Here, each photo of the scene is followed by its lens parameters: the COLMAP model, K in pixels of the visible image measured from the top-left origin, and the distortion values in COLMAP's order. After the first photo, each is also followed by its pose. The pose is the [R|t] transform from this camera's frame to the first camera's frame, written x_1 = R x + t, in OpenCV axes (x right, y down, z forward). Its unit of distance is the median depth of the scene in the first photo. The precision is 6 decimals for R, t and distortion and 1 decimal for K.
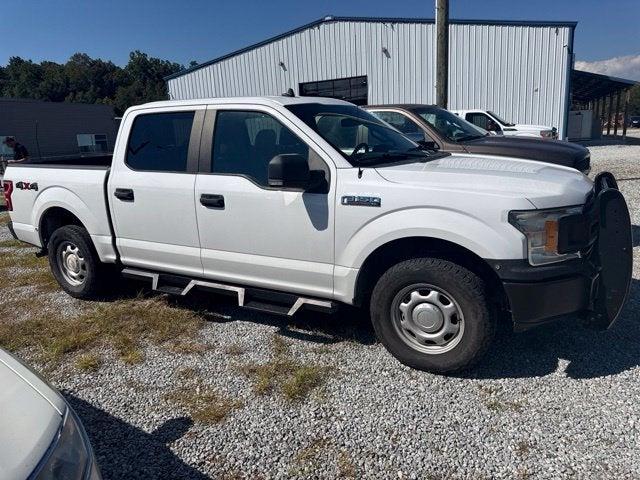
lens RADIAL K [[472.3, 0, 320.3], [0, 472.3, 240.9], [0, 0, 1]] dist [0.018461, -0.011118]
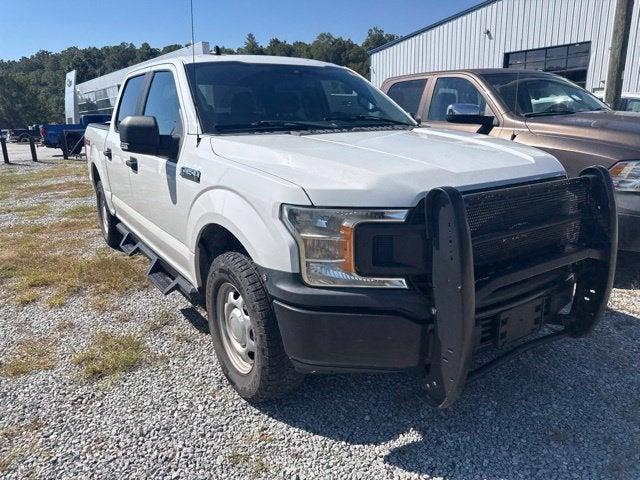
lens RADIAL K [[472.3, 0, 321.3], [0, 472.3, 239.0], [0, 0, 1]] dist [0.018461, -0.011118]
pose [[0.883409, 0.146981, -0.444956, 0.359344], [-0.128174, 0.989116, 0.072257, -0.031690], [0.450734, -0.006801, 0.892633, 0.181436]]
